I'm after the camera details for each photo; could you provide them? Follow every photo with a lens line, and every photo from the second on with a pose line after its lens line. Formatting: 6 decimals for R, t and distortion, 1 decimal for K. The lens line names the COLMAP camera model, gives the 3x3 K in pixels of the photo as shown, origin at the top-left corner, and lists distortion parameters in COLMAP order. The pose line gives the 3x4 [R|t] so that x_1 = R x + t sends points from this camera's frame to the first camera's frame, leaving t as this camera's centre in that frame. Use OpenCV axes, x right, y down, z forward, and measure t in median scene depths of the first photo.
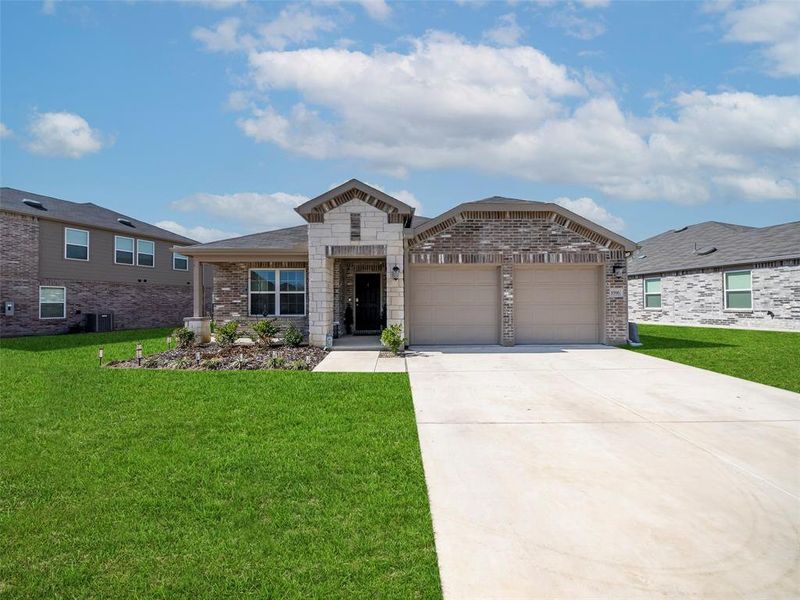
lens RADIAL K [[311.5, 0, 399.8], [0, 311.5, 301.7], [0, 0, 1]] dist [-0.003170, -0.000425]
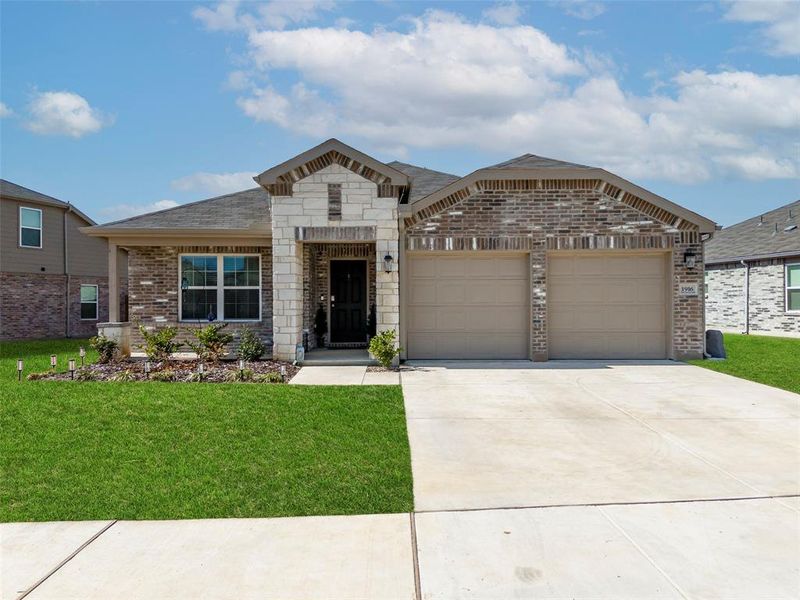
lens RADIAL K [[311.5, 0, 395.3], [0, 311.5, 299.7], [0, 0, 1]] dist [-0.003170, -0.000425]
pose [[0.999868, 0.000864, 0.016250, -0.008293], [-0.000750, 0.999975, -0.006982, 0.001429], [-0.016255, 0.006969, 0.999844, 0.263674]]
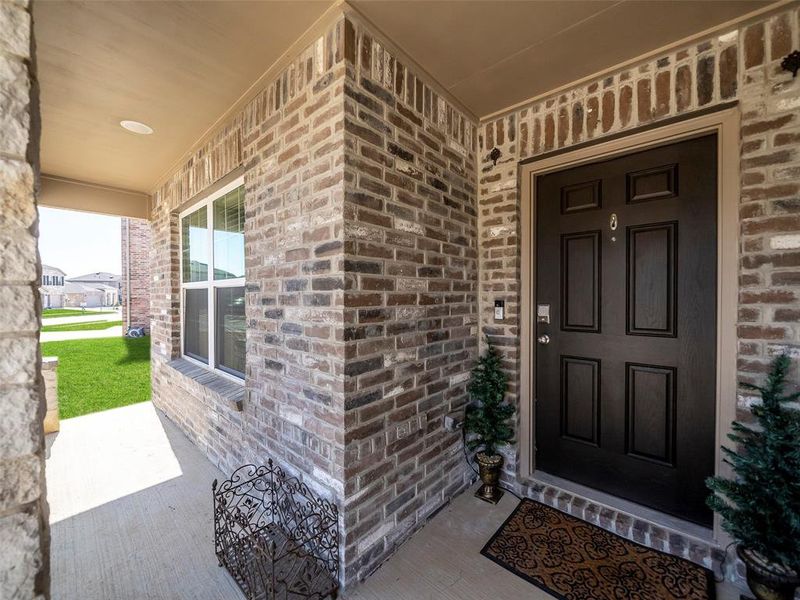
lens RADIAL K [[311.5, 0, 398.8], [0, 311.5, 298.2], [0, 0, 1]] dist [-0.003170, -0.000425]
pose [[0.734142, 0.016749, -0.678789, -0.063969], [-0.000813, 0.999717, 0.023789, -0.017446], [0.678995, -0.016913, 0.733948, 0.699688]]
